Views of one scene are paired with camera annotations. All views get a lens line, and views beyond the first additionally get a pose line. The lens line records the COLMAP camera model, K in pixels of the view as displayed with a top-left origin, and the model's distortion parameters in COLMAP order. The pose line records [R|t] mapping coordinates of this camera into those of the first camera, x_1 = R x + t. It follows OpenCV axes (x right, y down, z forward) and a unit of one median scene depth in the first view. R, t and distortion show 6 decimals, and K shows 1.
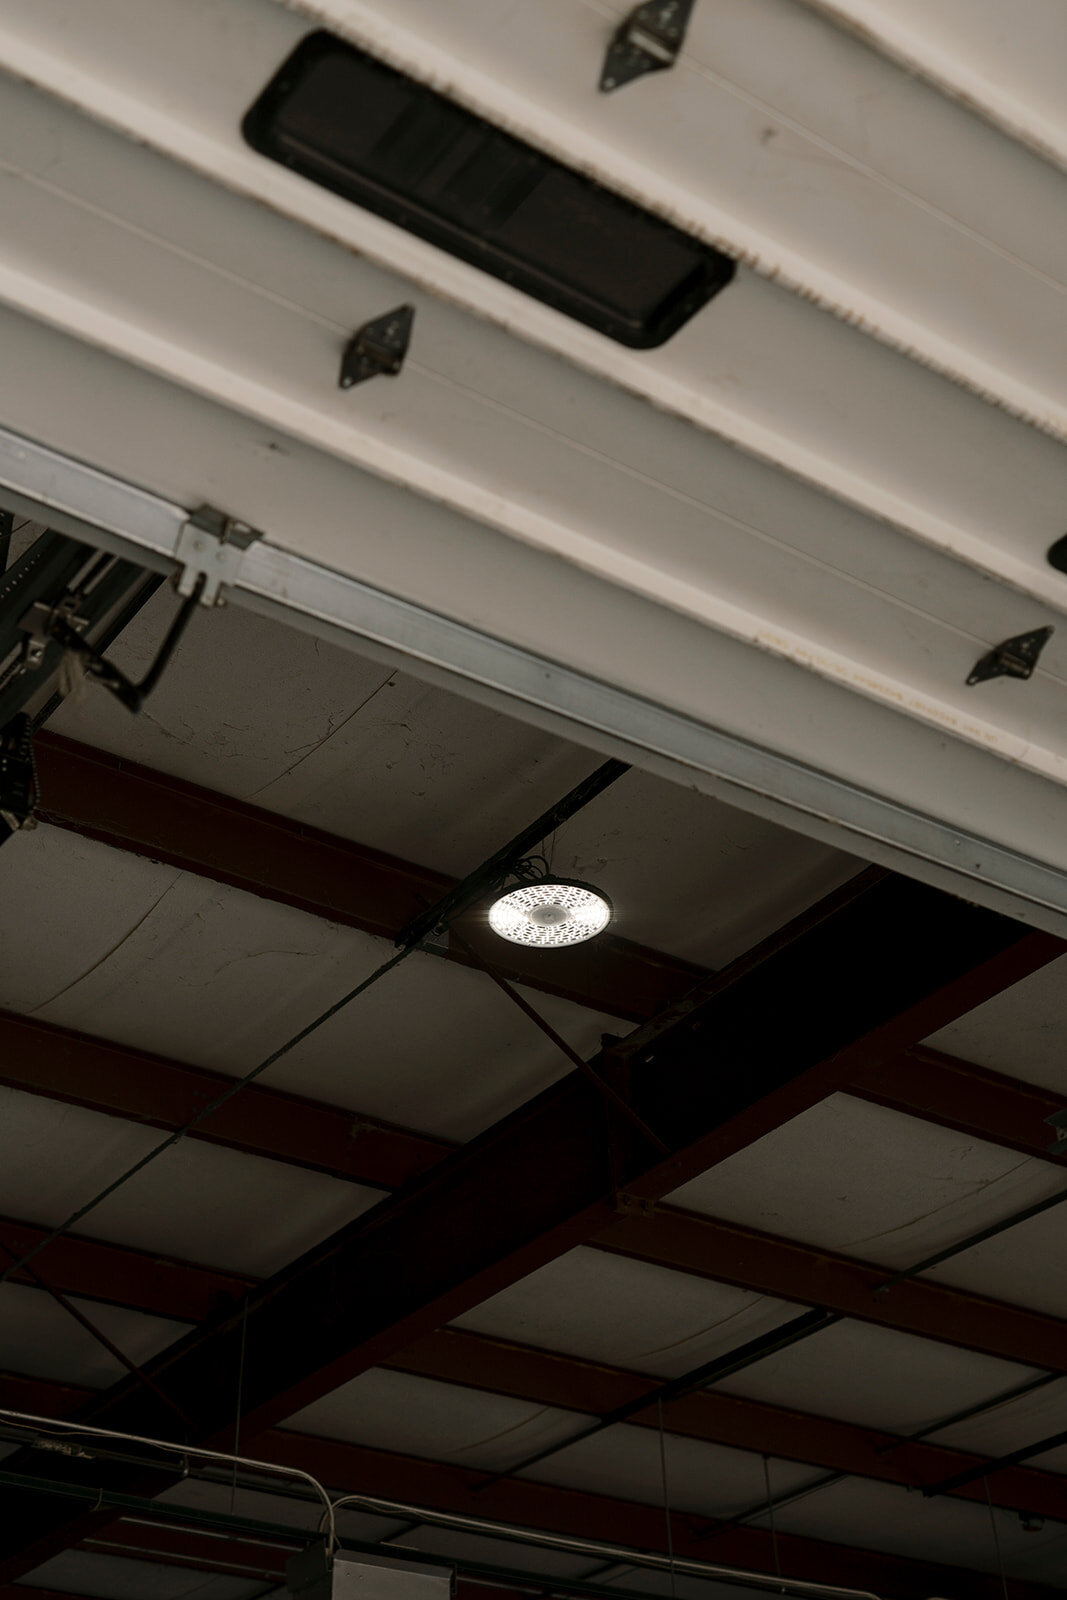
lens RADIAL K [[2236.7, 0, 533.5], [0, 2236.7, 800.0], [0, 0, 1]] dist [0.005598, 0.017076]
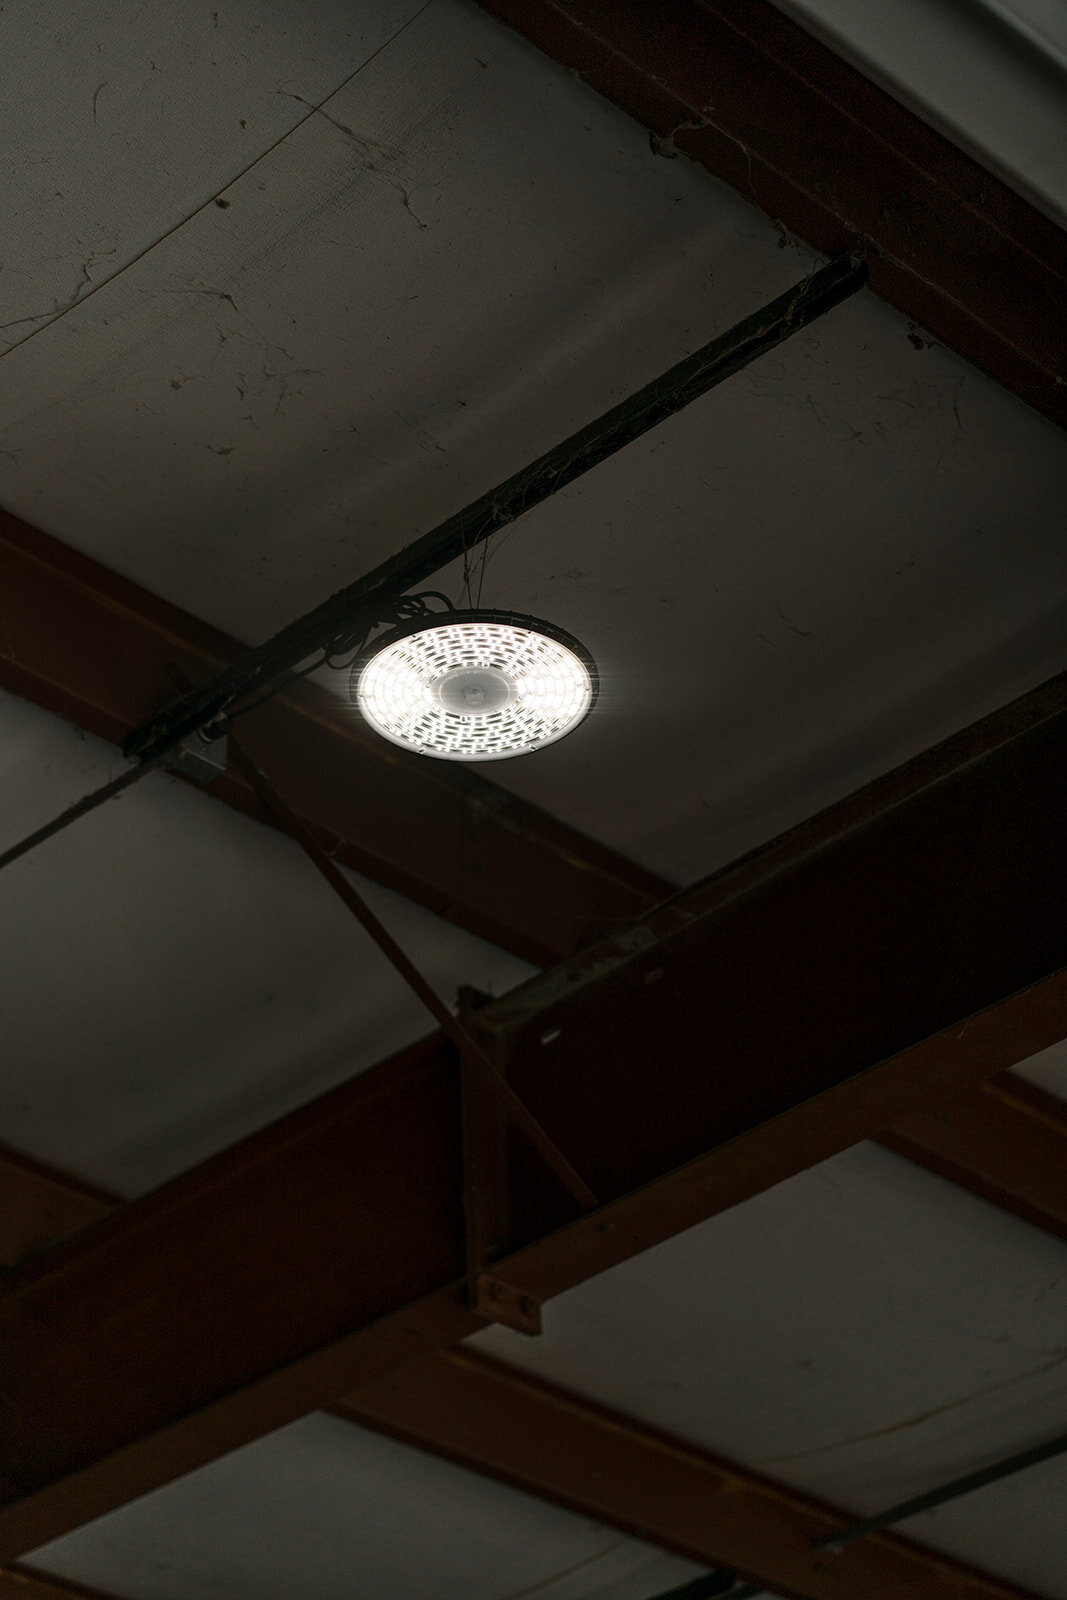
lens RADIAL K [[3758.6, 0, 528.0], [0, 3758.6, 731.4], [0, 0, 1]] dist [0.007038, 0.100600]
pose [[0.985502, 0.100493, 0.136704, -0.085254], [-0.096610, 0.994715, -0.034766, 0.077746], [-0.139475, 0.021055, 0.990002, 0.121019]]
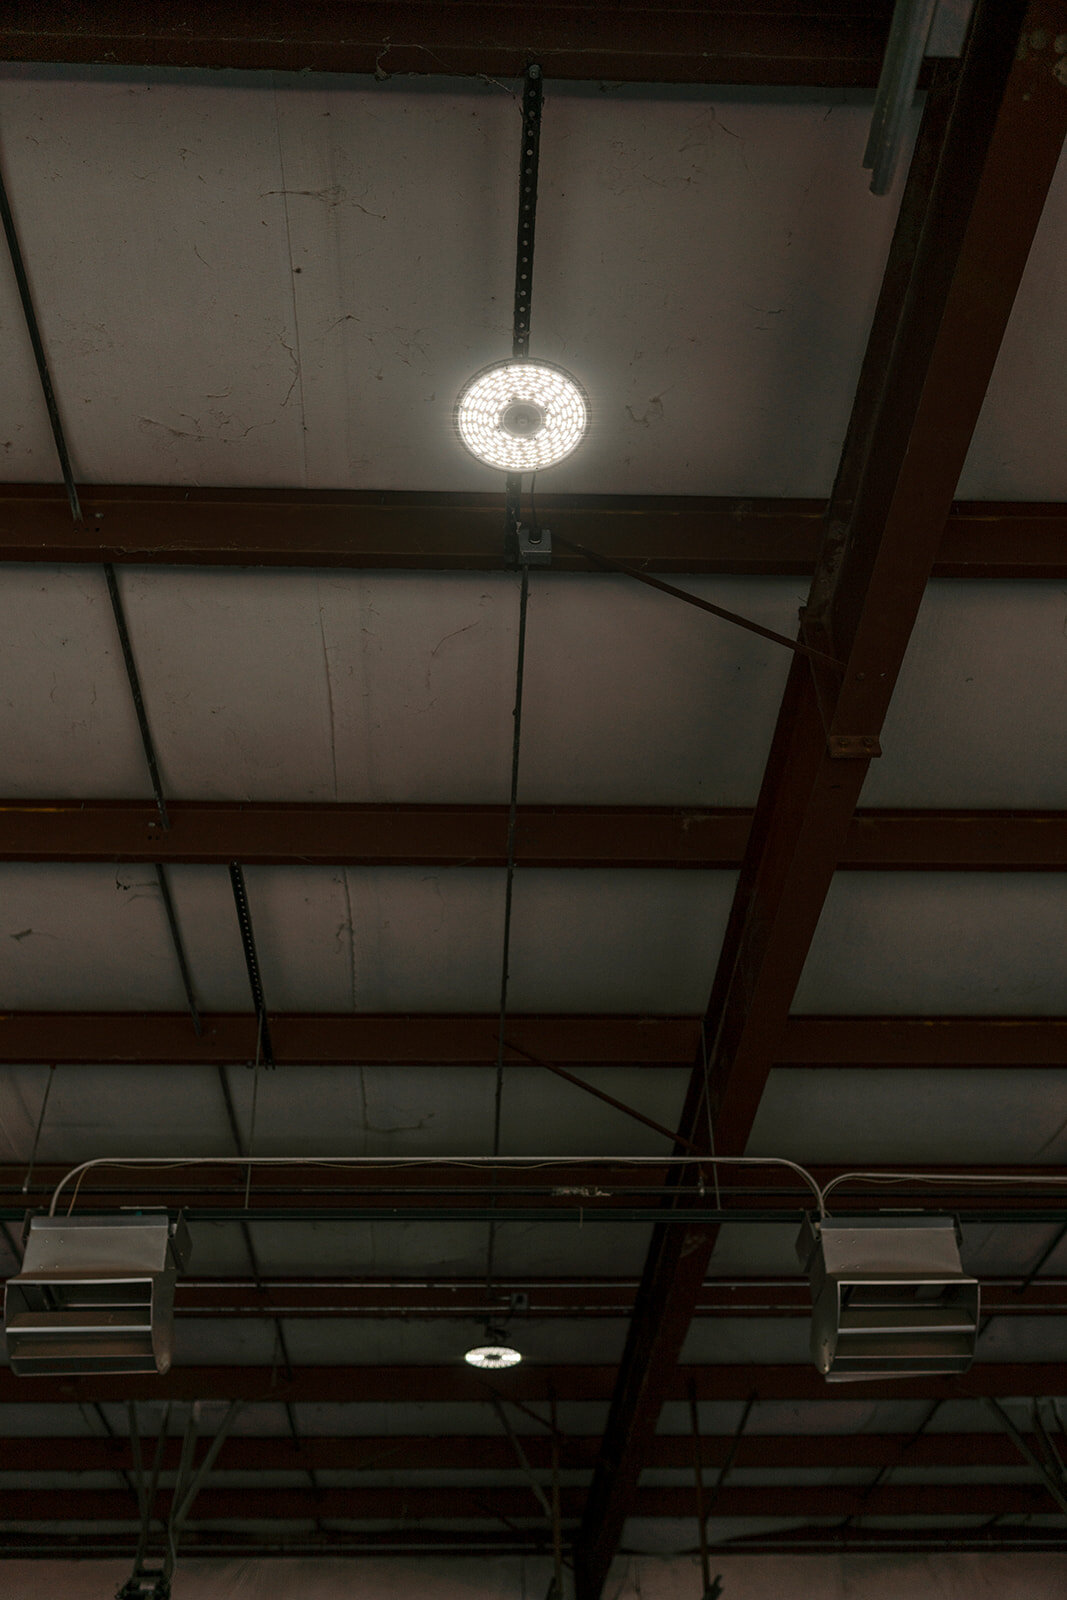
lens RADIAL K [[1521.8, 0, 533.5], [0, 1521.8, 800.0], [0, 0, 1]] dist [0.005677, 0.004536]
pose [[0.839249, -0.344170, -0.420962, 0.193285], [0.312422, 0.938854, -0.144728, 0.254012], [0.445032, -0.010055, 0.895458, 0.375323]]
